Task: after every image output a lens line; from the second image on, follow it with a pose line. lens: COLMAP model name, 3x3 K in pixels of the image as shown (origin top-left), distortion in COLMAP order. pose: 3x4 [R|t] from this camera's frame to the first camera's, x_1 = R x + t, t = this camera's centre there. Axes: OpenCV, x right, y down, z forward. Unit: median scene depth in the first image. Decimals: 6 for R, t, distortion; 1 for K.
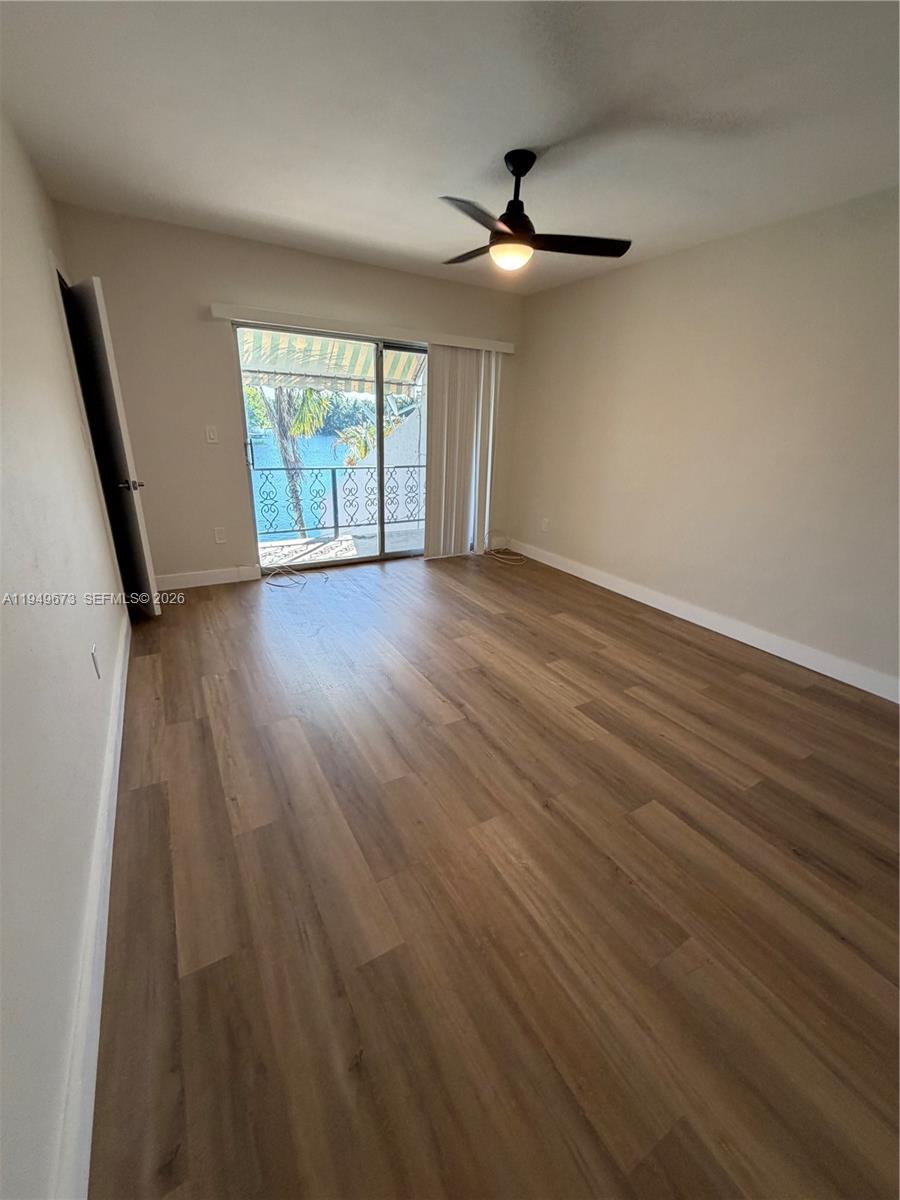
lens RADIAL K [[477.6, 0, 447.5], [0, 477.6, 598.4], [0, 0, 1]] dist [-0.002630, -0.000094]
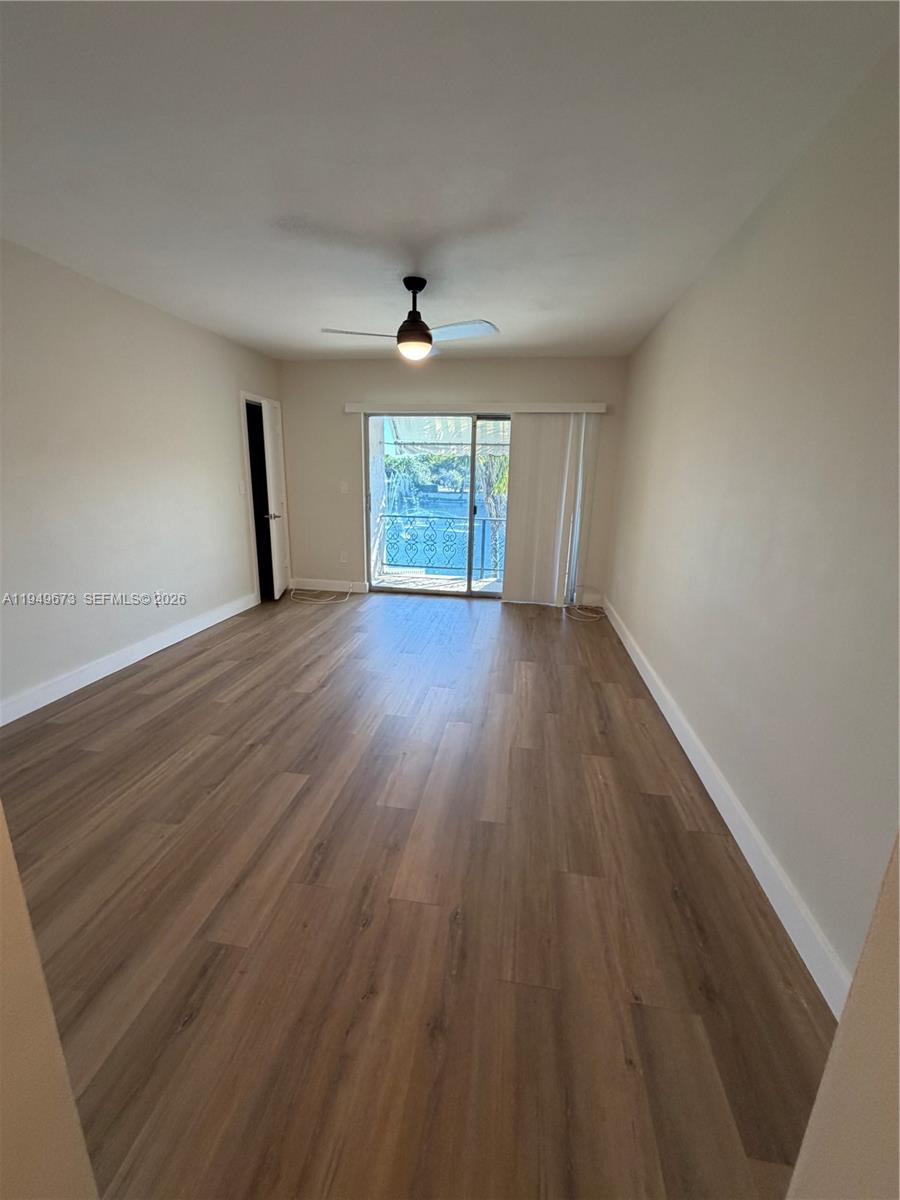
lens RADIAL K [[477.6, 0, 447.5], [0, 477.6, 598.4], [0, 0, 1]] dist [-0.002630, -0.000094]
pose [[0.773979, 0.141371, -0.617229, 0.610330], [-0.217115, 0.974917, -0.048957, -0.010465], [0.594826, 0.171902, 0.785259, 0.086393]]
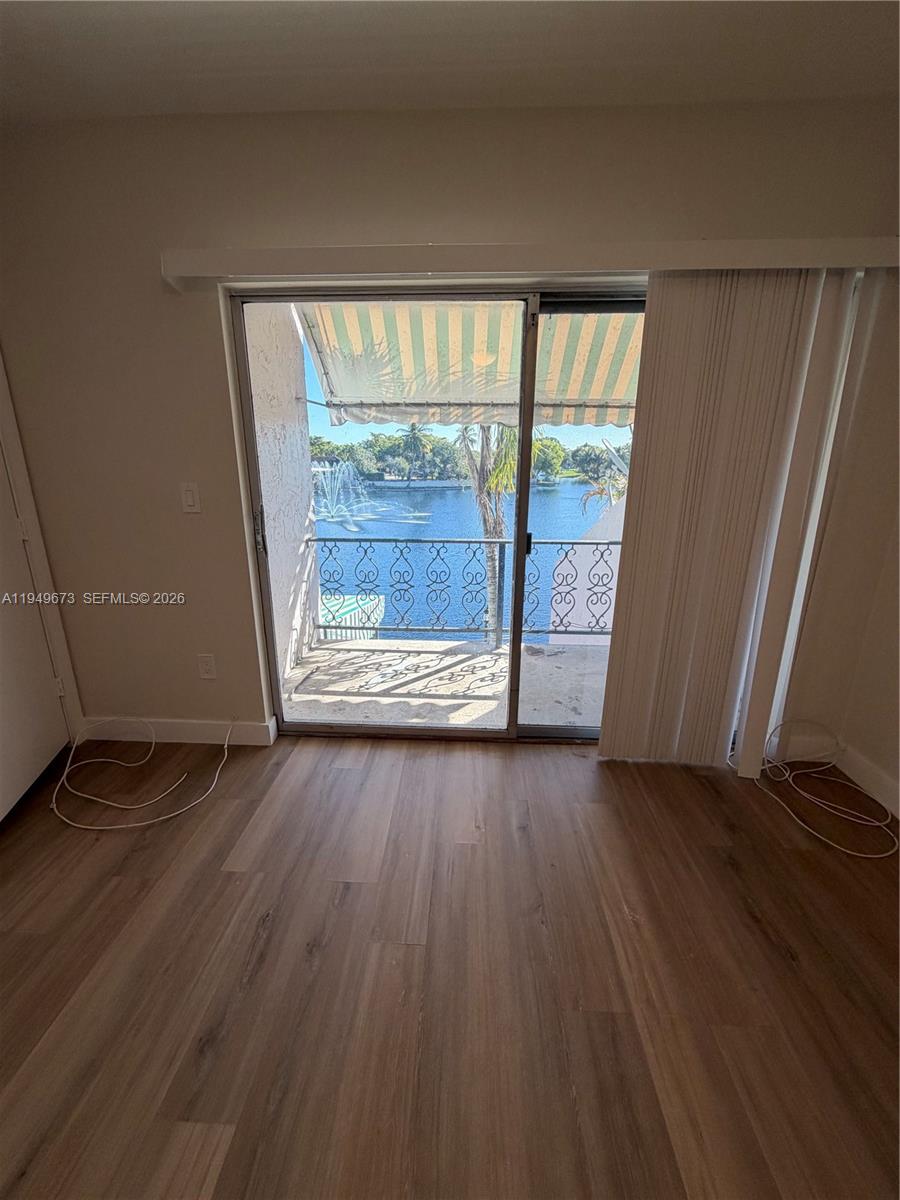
lens RADIAL K [[477.6, 0, 448.4], [0, 477.6, 597.6], [0, 0, 1]] dist [0.002141, 0.000149]
pose [[0.839733, 0.119415, -0.529706, 0.062091], [-0.168725, 0.984612, -0.045509, -0.221415], [0.516121, 0.127590, 0.846959, 0.606763]]
